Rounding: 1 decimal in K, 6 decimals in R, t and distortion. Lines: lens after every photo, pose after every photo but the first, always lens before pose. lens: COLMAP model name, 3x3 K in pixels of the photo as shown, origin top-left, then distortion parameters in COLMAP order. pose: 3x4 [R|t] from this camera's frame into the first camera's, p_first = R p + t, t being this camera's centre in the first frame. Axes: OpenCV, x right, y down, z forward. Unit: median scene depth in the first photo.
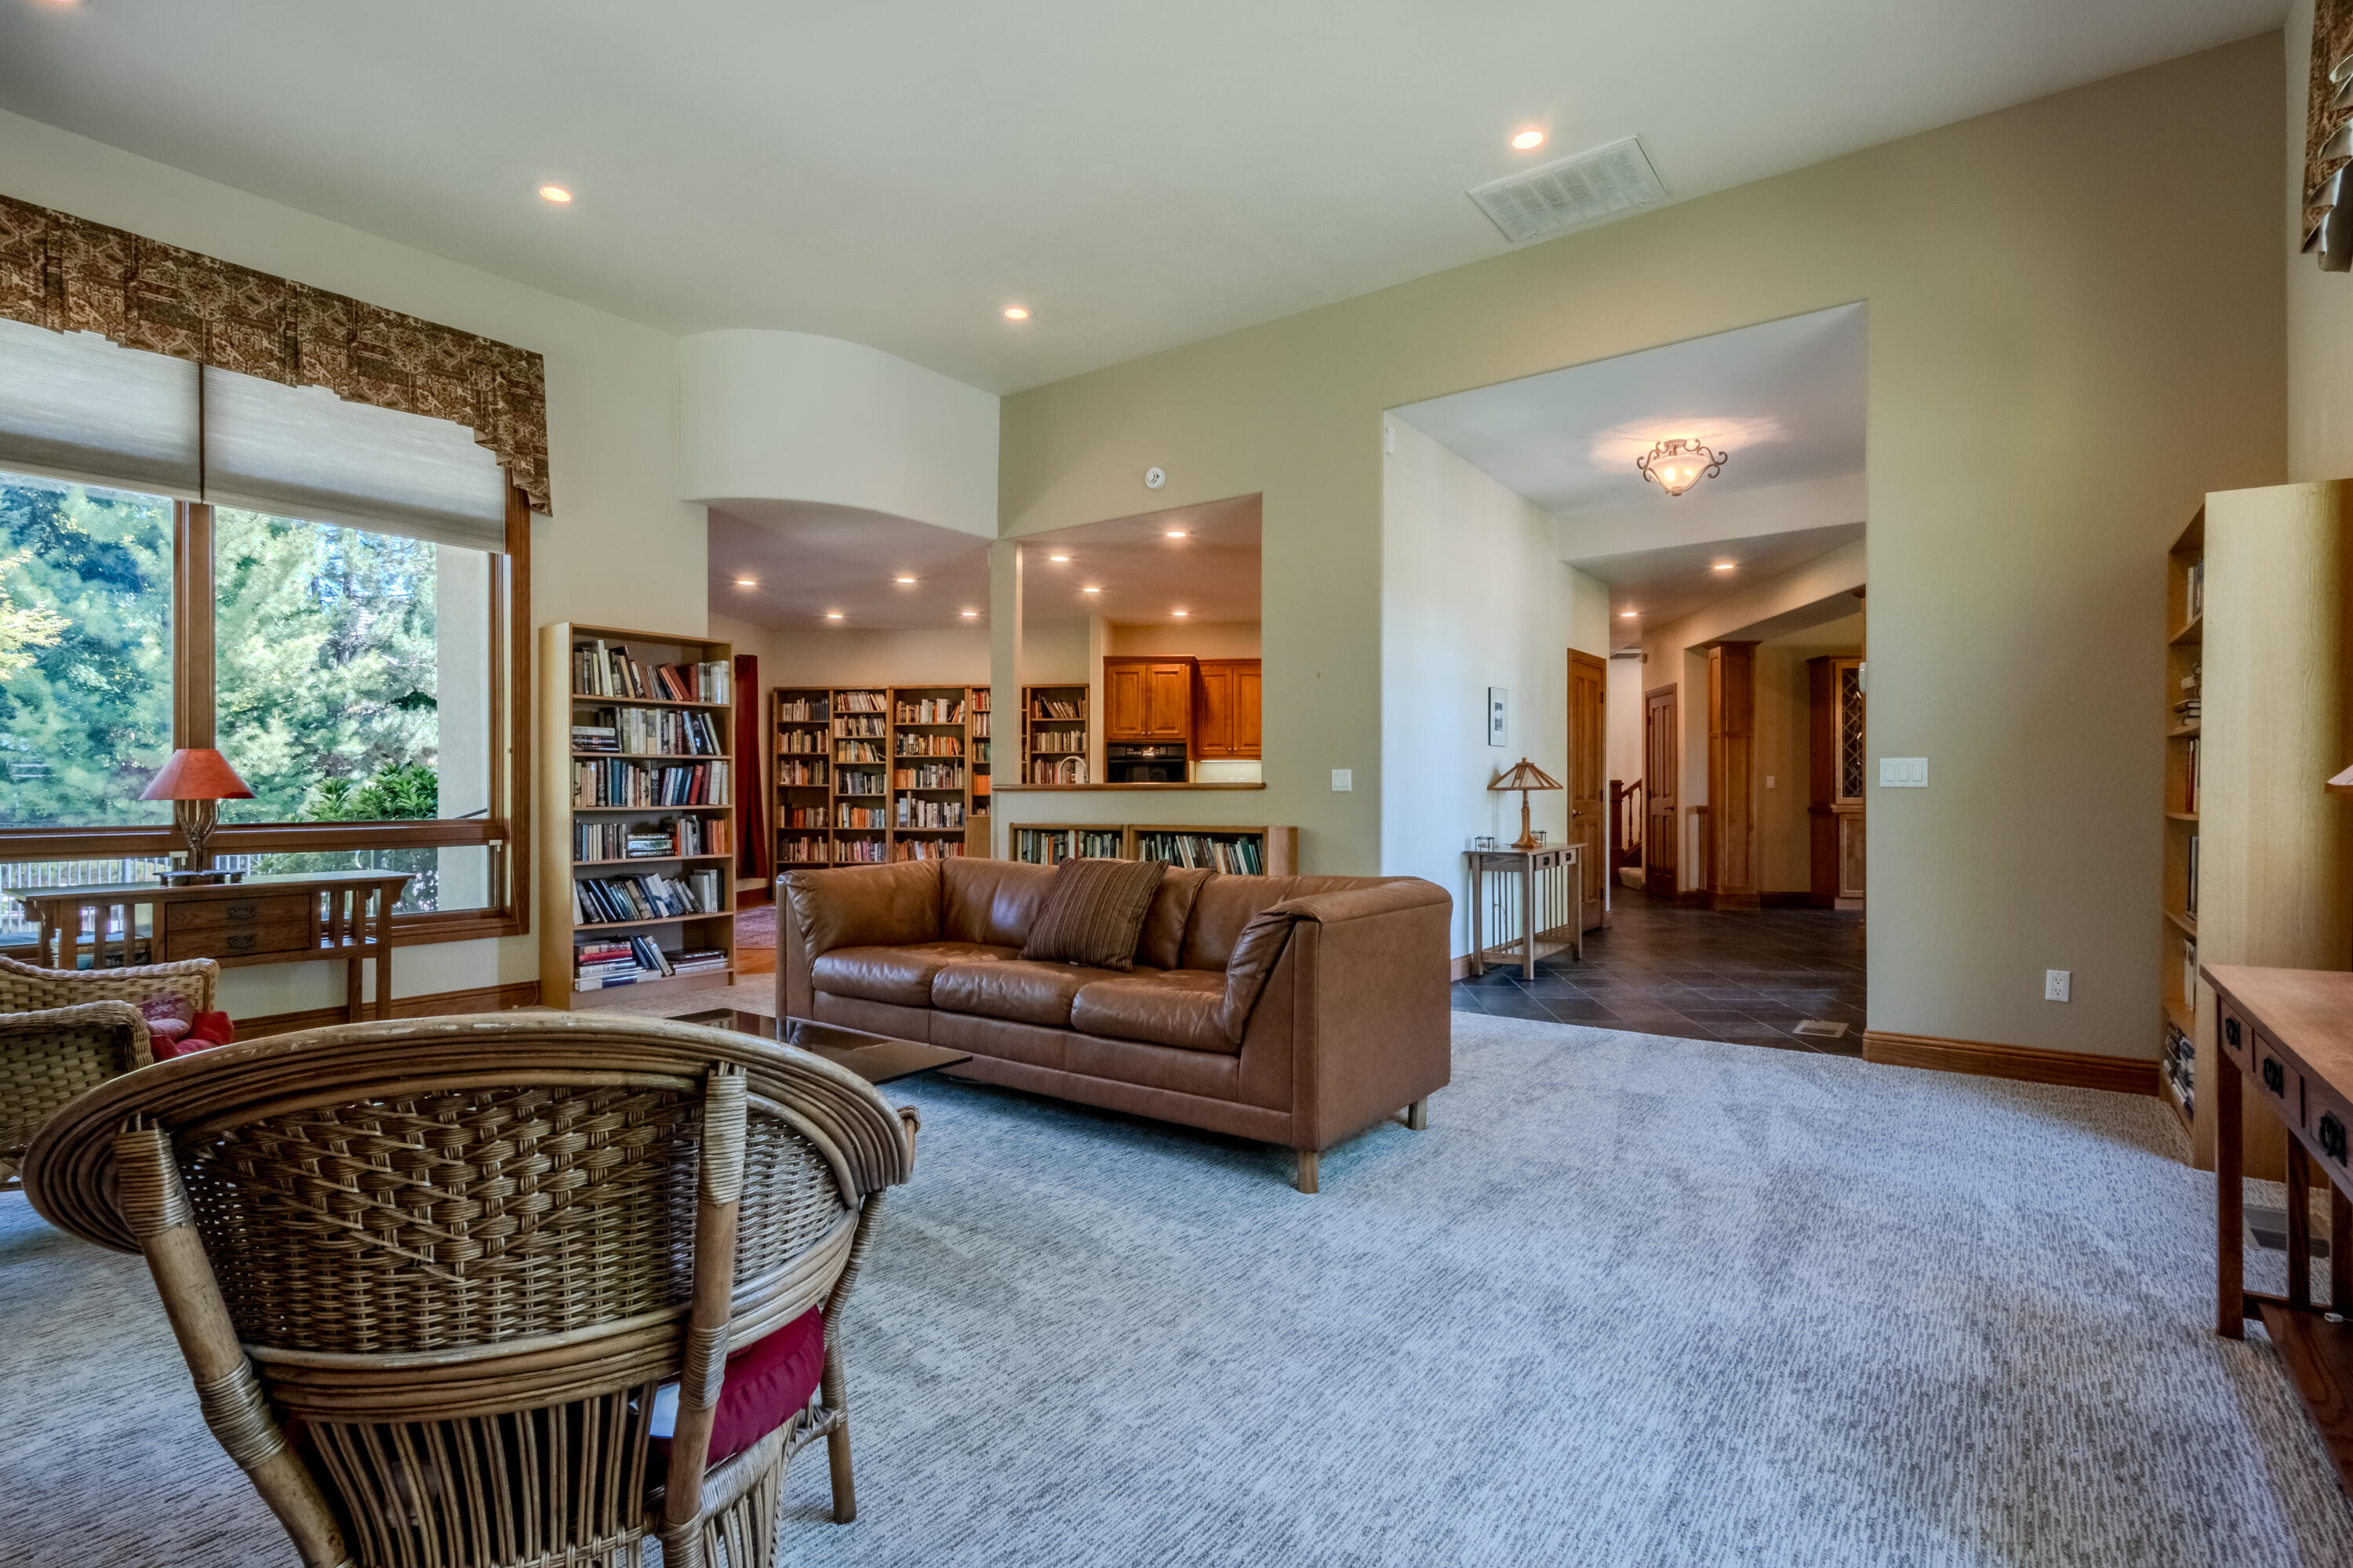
lens RADIAL K [[1100.8, 0, 1186.5], [0, 1100.8, 794.7], [0, 0, 1]] dist [0.002596, -0.000560]
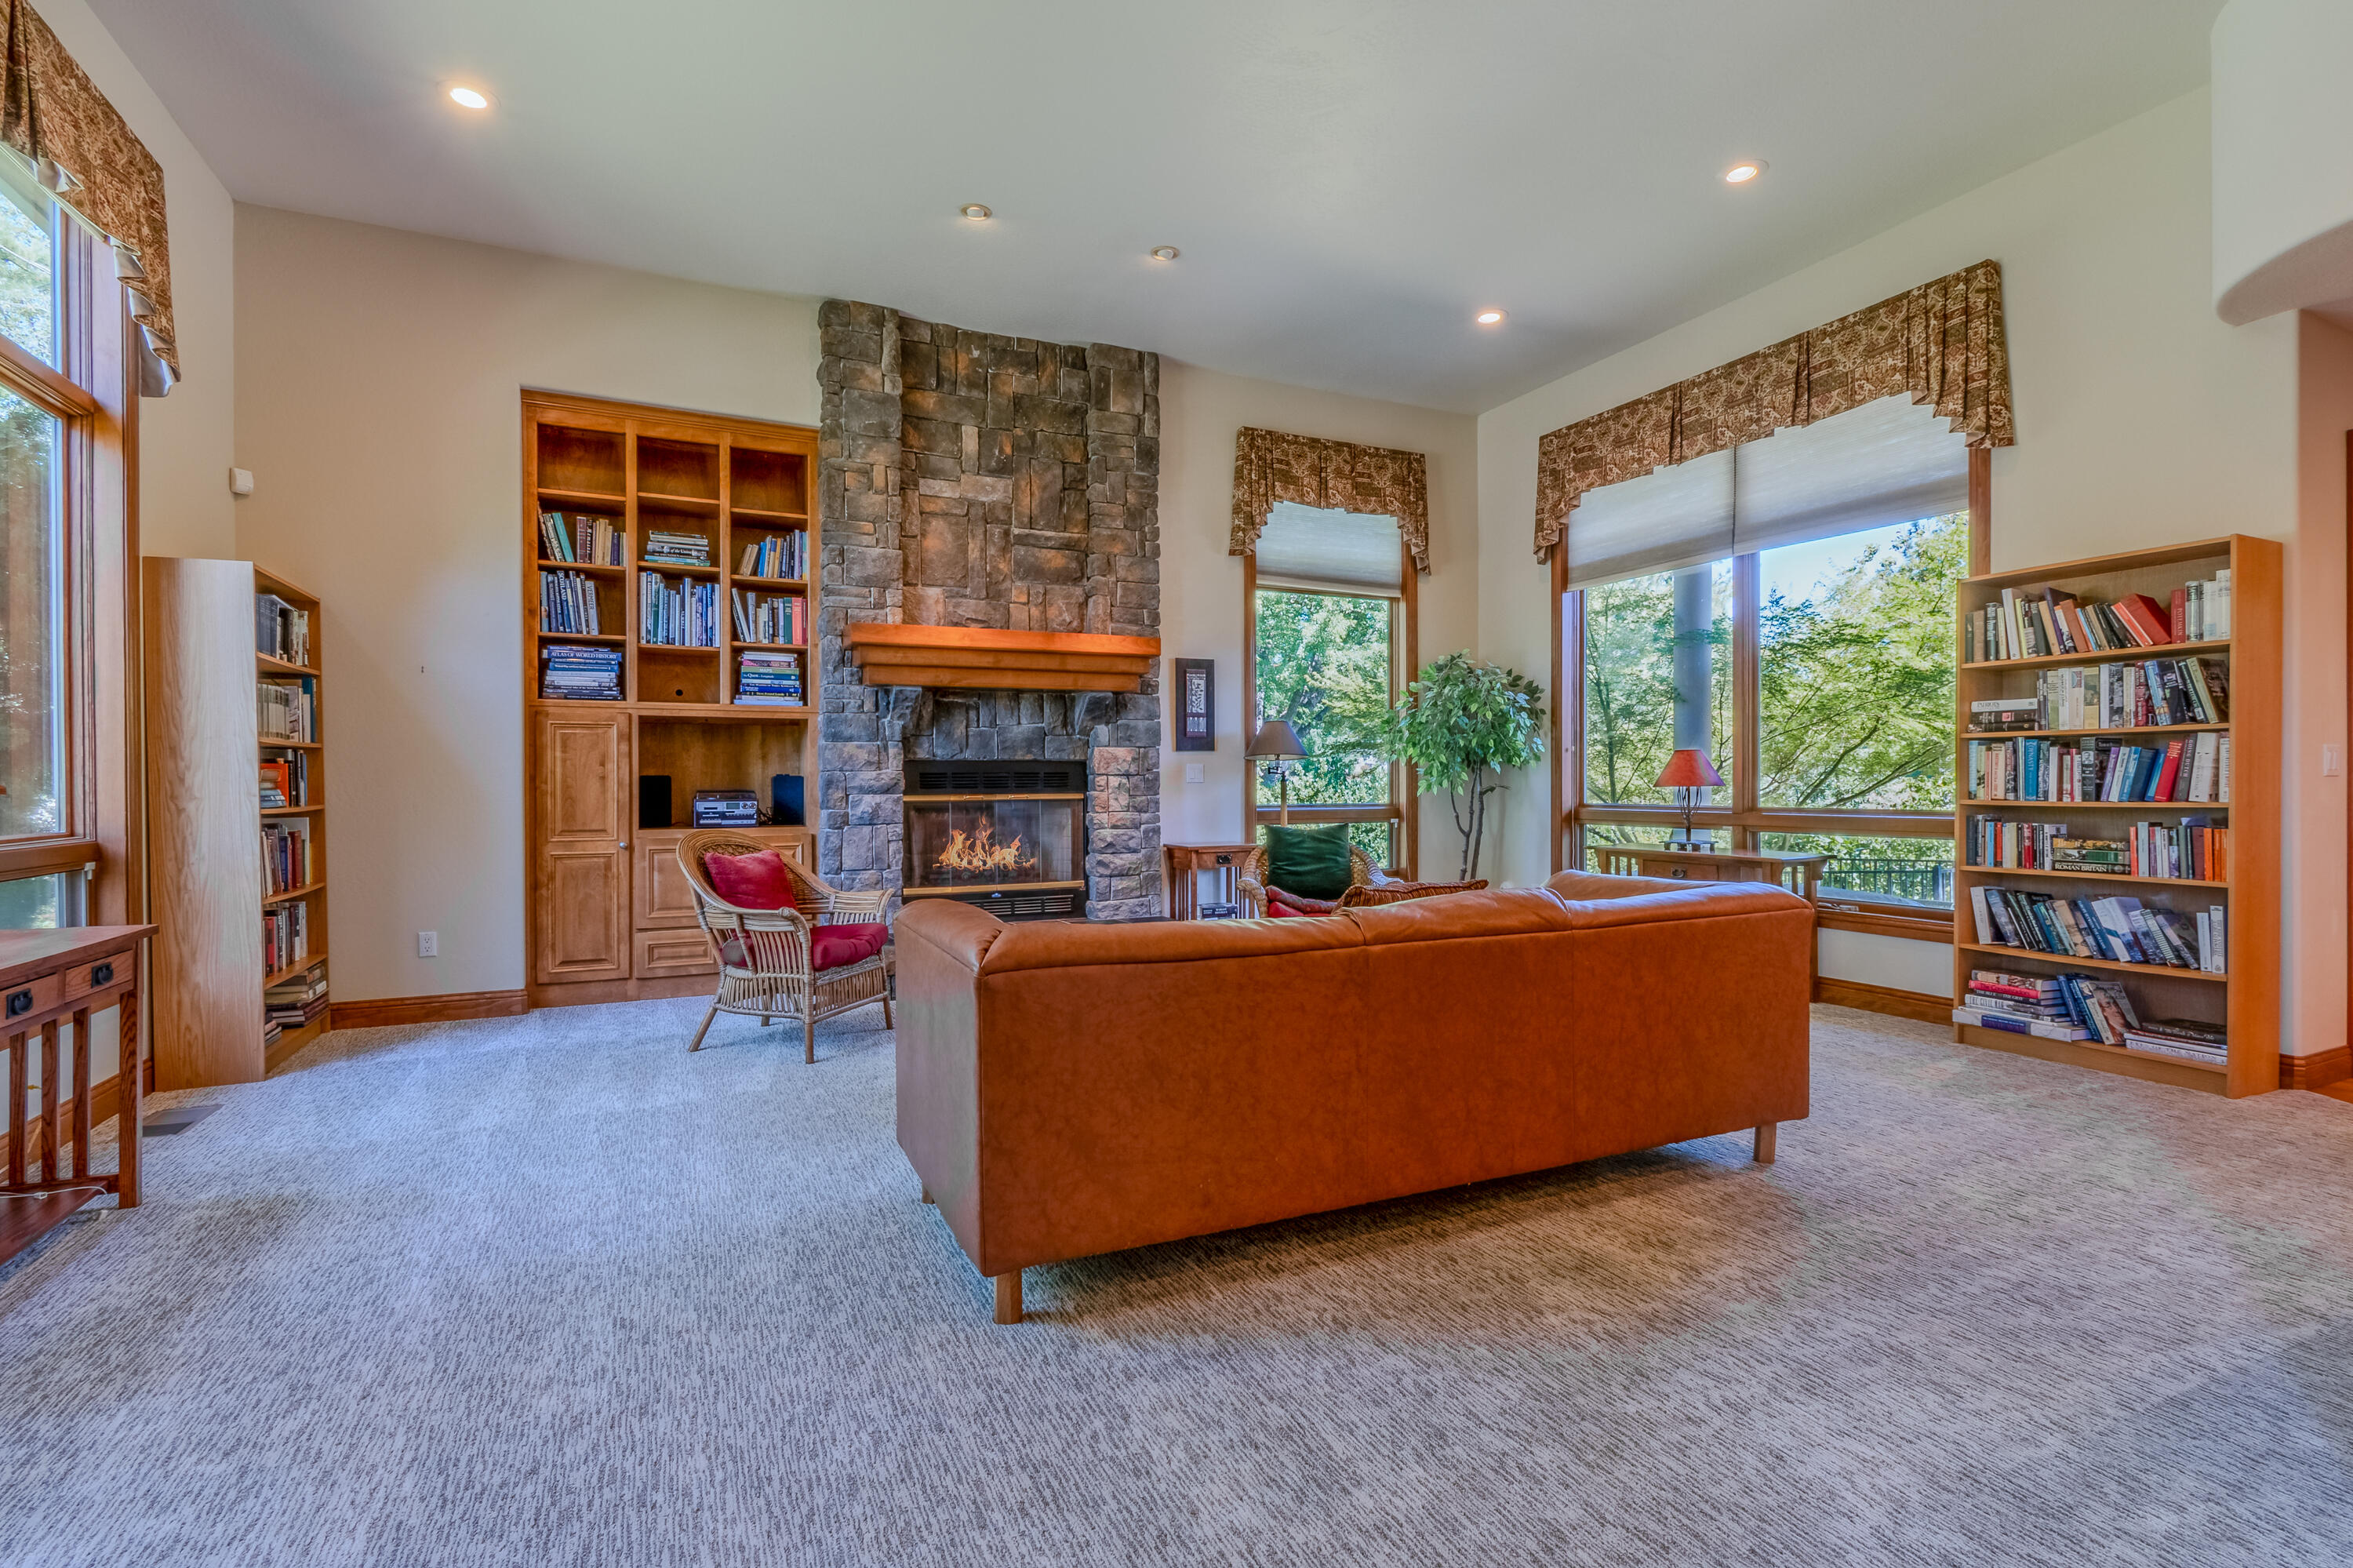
lens RADIAL K [[1100.8, 0, 1170.2], [0, 1100.8, 784.2], [0, 0, 1]] dist [0.002596, -0.000560]
pose [[-0.484344, 0.009901, -0.874822, 0.453154], [0.005065, 0.999951, 0.008514, -0.010420], [0.874863, -0.000307, -0.484370, 0.862181]]
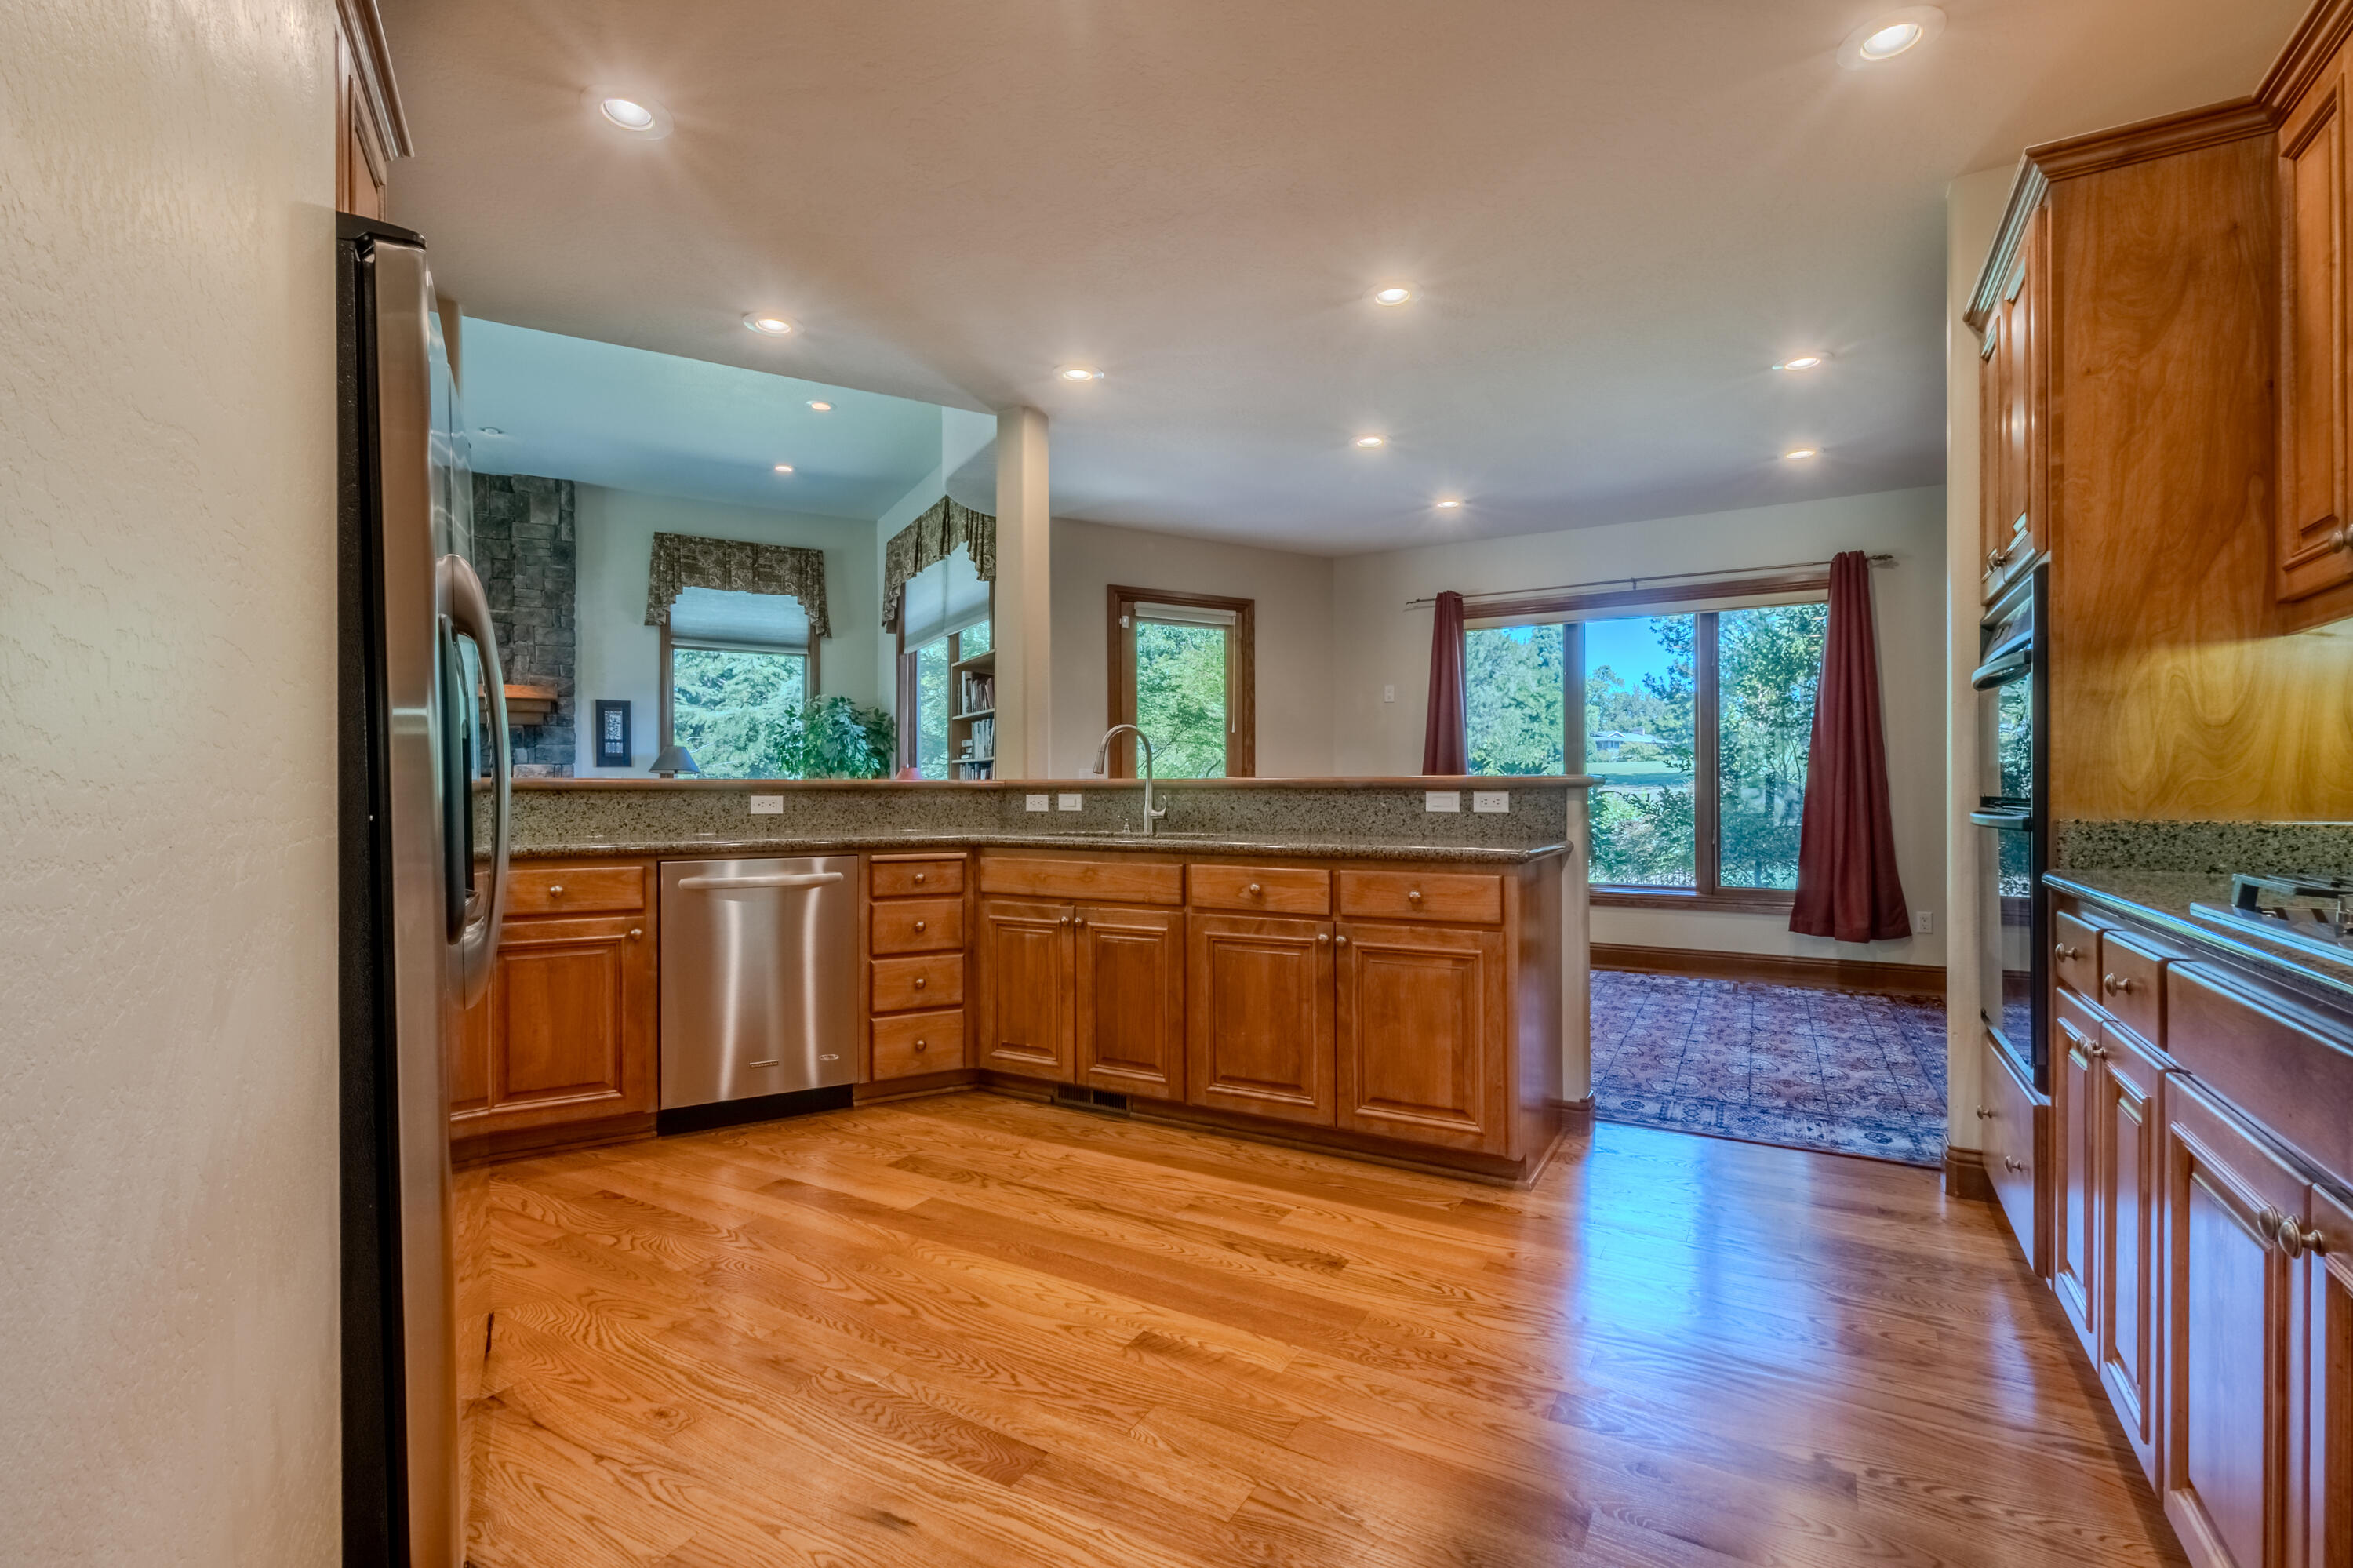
lens RADIAL K [[1058.3, 0, 1192.9], [0, 1058.3, 788.2], [0, 0, 1]] dist [0.001465, -0.000820]
pose [[-0.401978, 0.007022, -0.915622, 0.498463], [0.003062, 0.999975, 0.006324, -0.011610], [0.915644, -0.000261, -0.401990, 1.755618]]
